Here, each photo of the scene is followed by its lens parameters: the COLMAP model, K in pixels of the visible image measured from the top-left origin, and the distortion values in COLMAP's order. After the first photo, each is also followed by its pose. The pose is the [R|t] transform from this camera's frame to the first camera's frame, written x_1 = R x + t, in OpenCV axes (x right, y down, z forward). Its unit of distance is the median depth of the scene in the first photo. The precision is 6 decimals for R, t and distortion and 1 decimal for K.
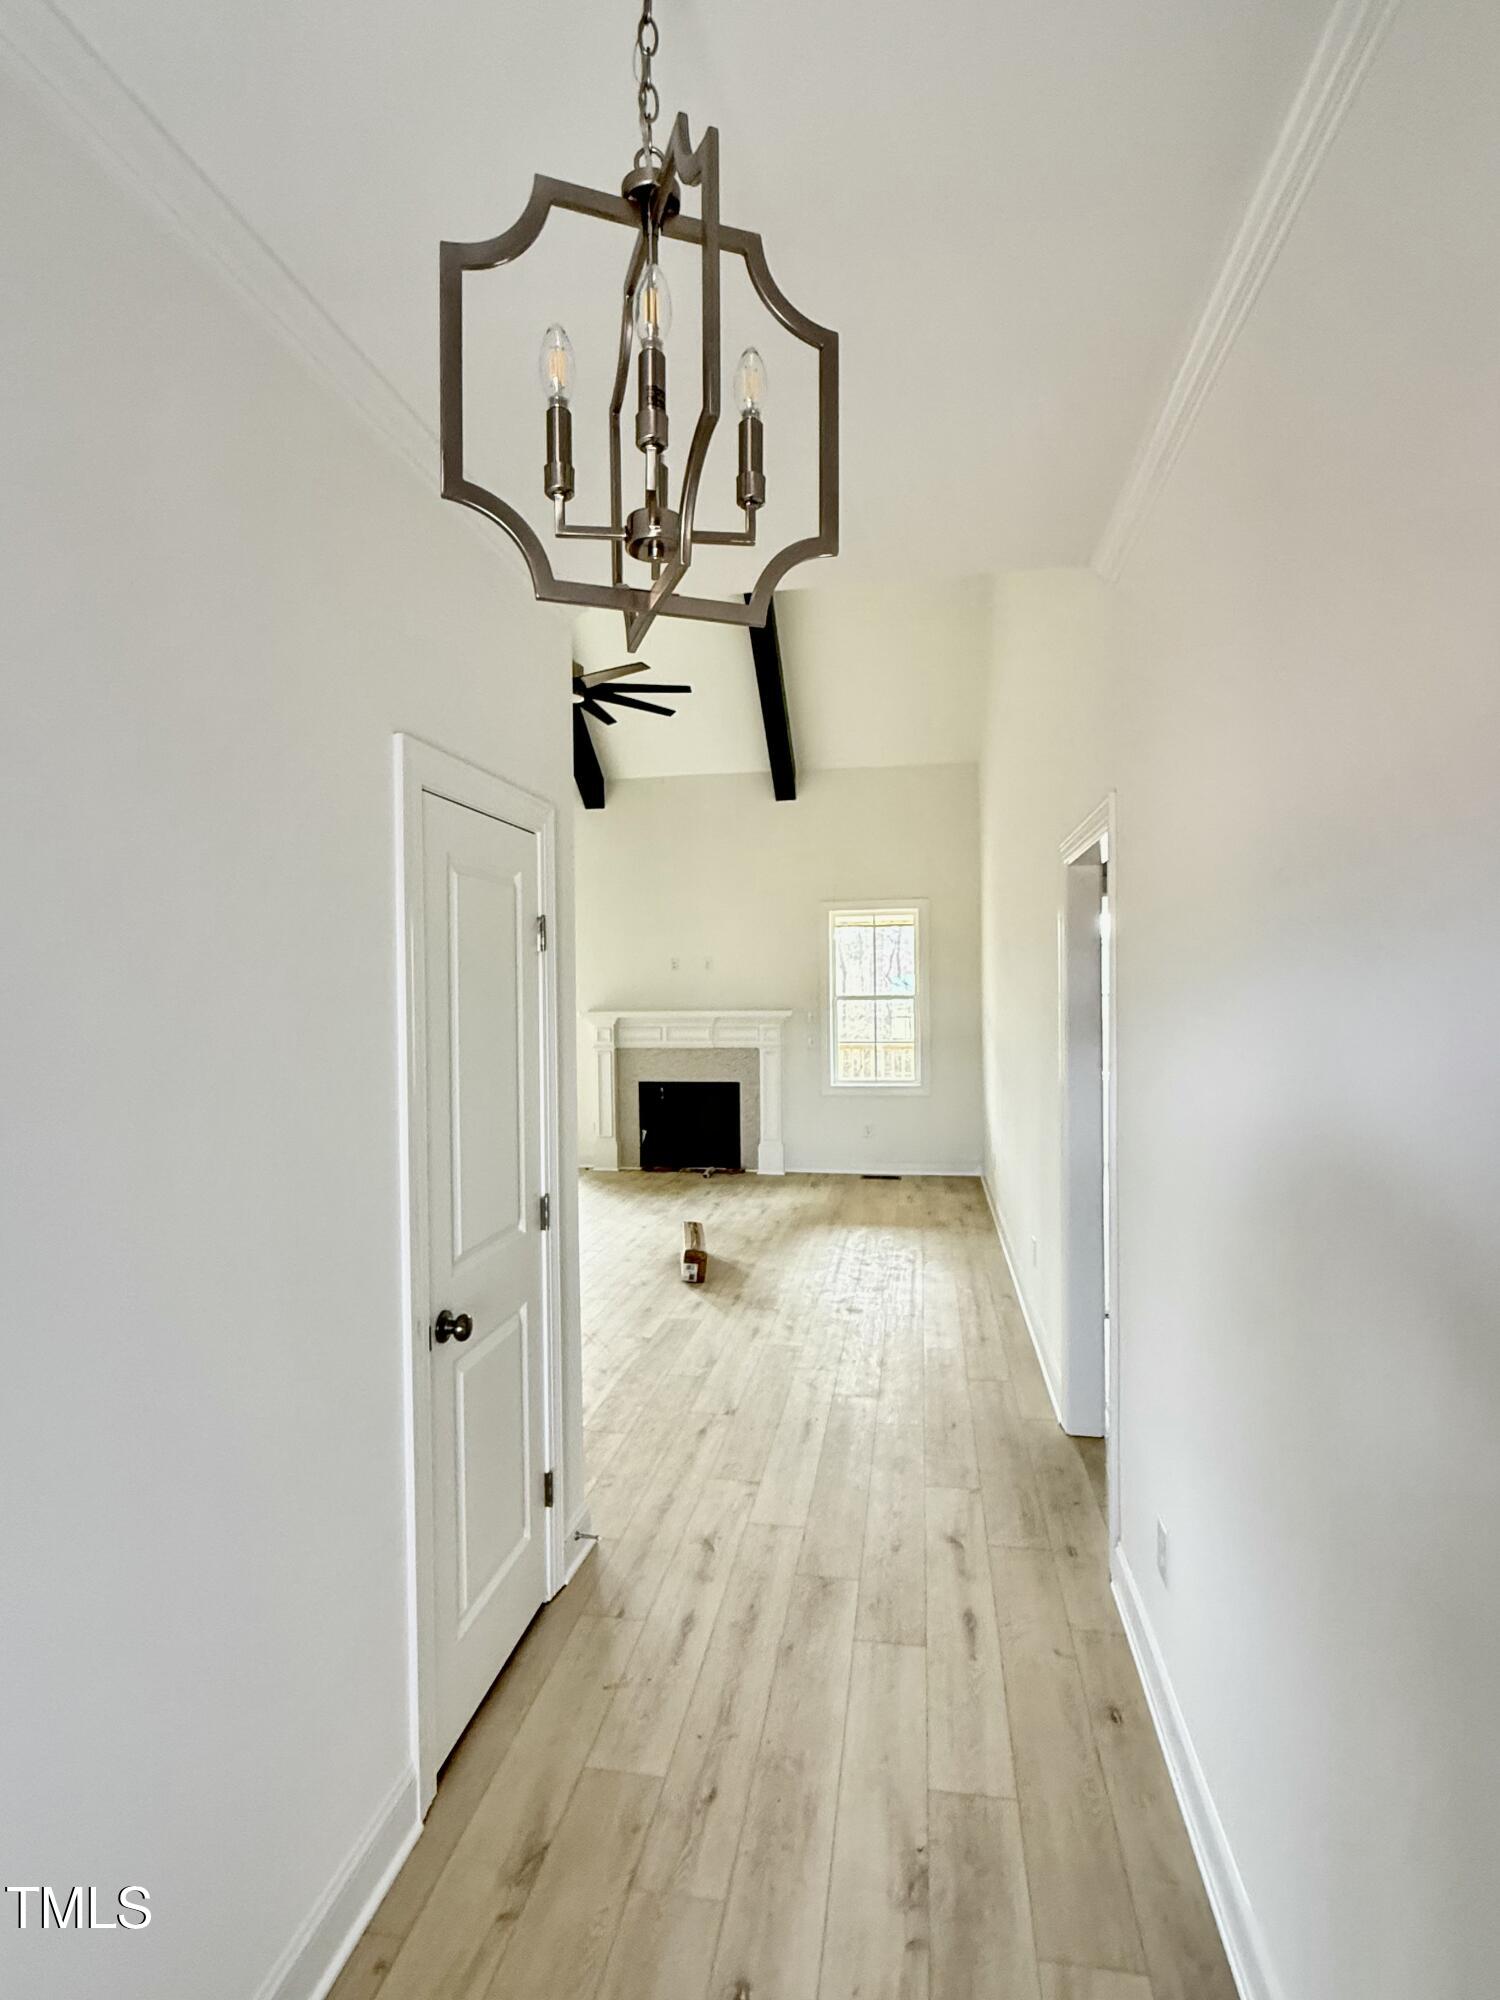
lens RADIAL K [[969.0, 0, 754.8], [0, 969.0, 996.3], [0, 0, 1]] dist [-0.004799, 0.000997]
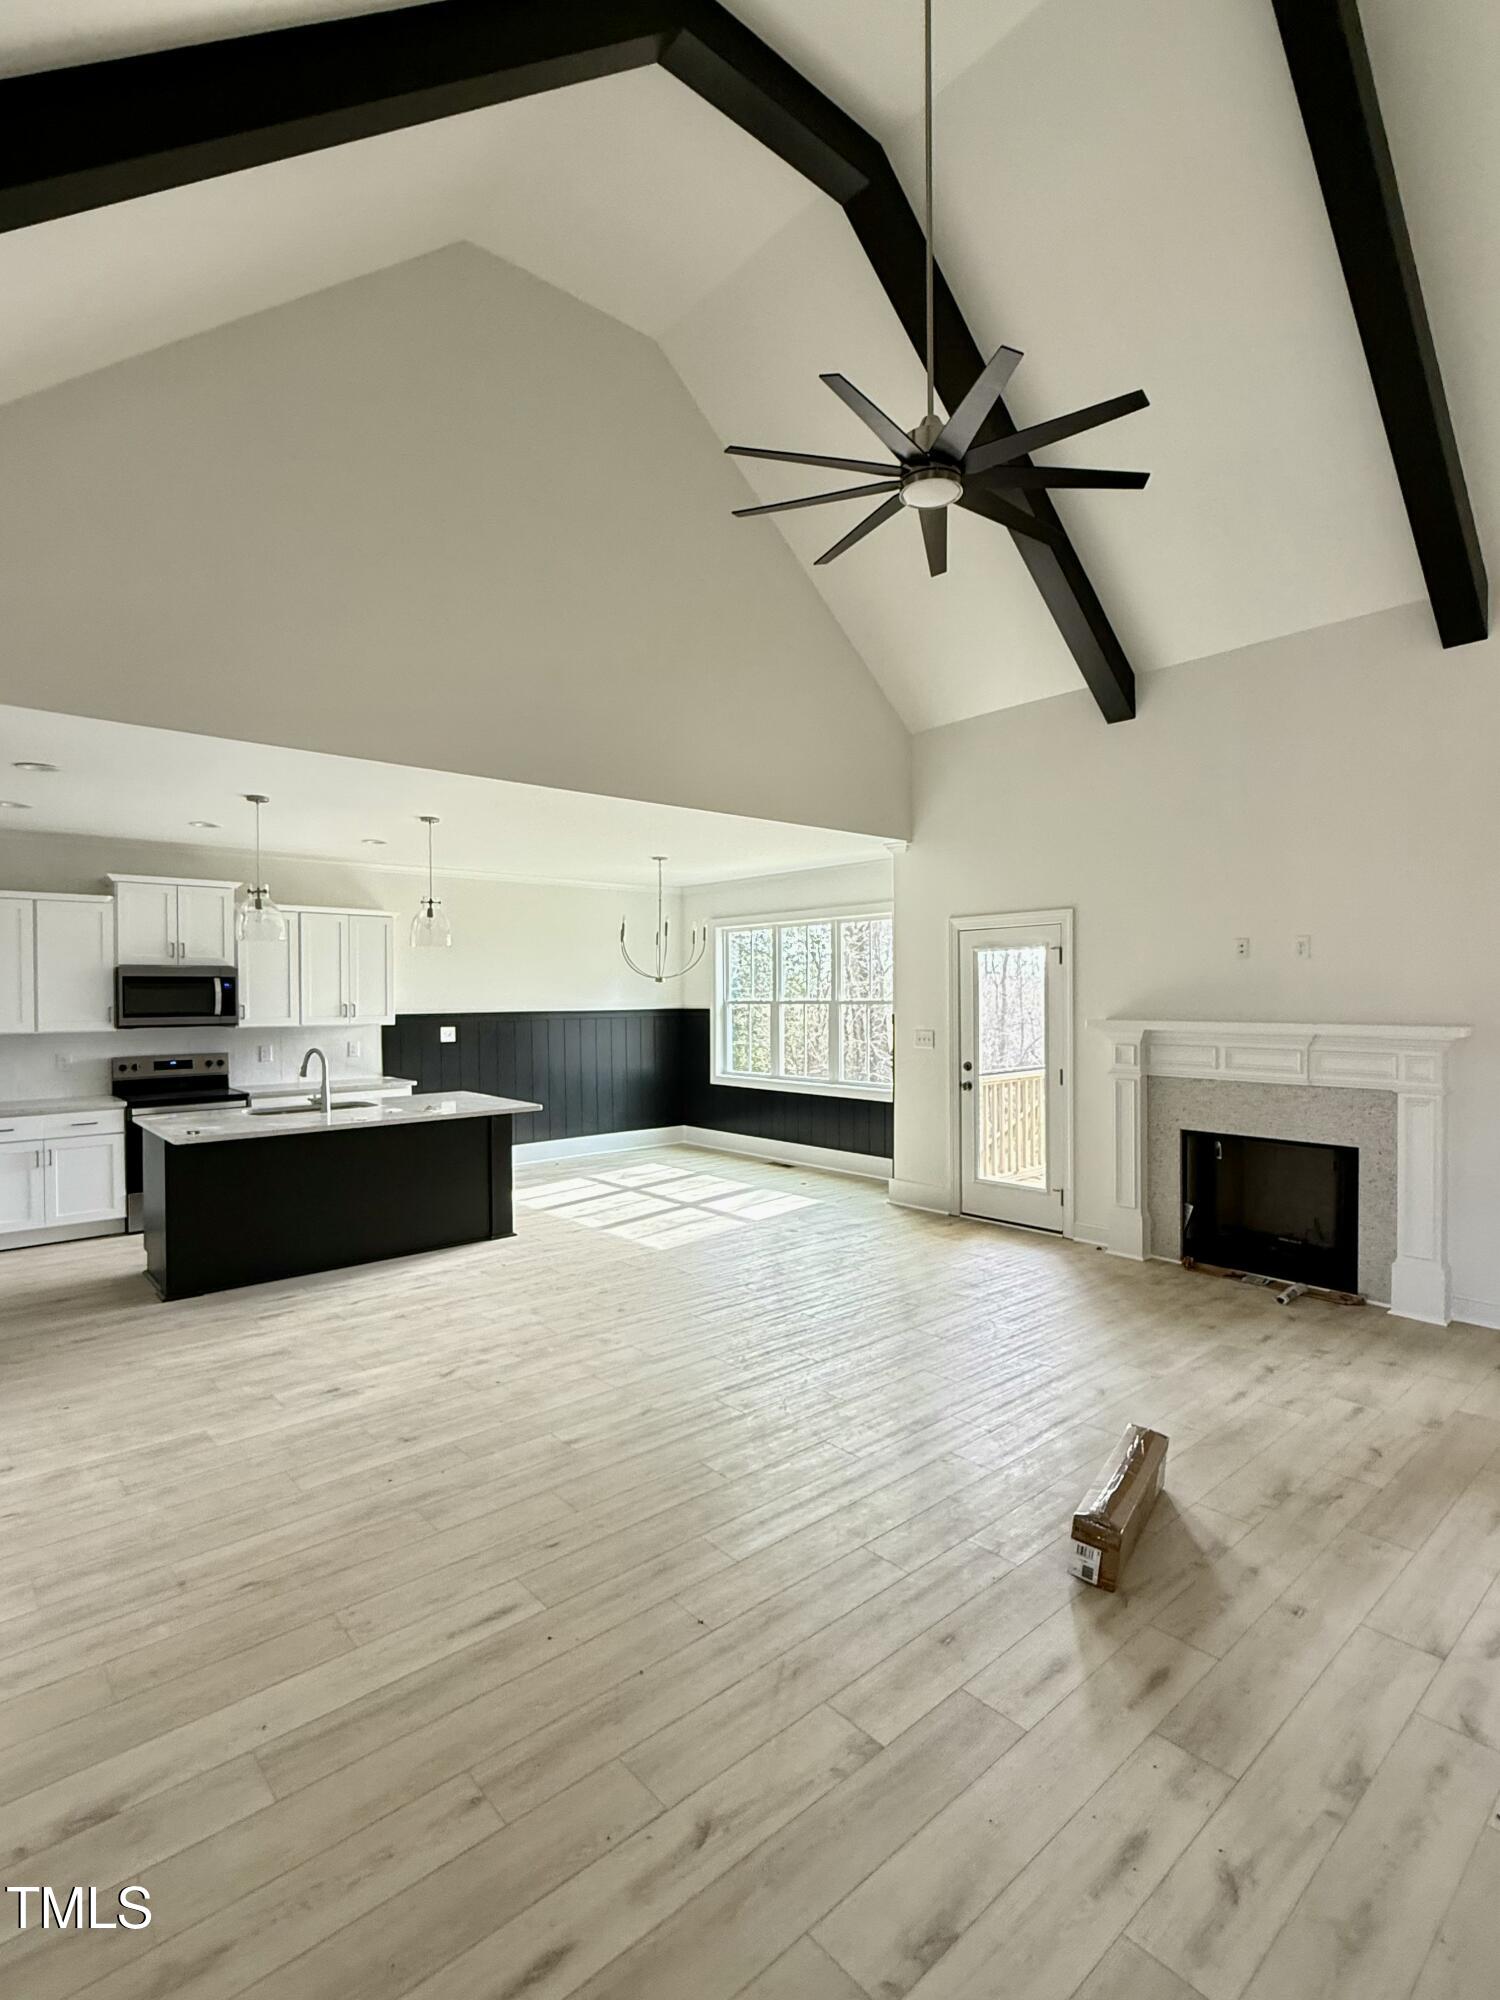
lens RADIAL K [[969.0, 0, 742.5], [0, 969.0, 1001.7], [0, 0, 1]] dist [-0.004799, 0.000997]
pose [[0.773523, 0.013583, -0.633622, 0.065476], [-0.010355, 0.999908, 0.008794, -0.000128], [0.633683, -0.000241, 0.773593, 0.319472]]
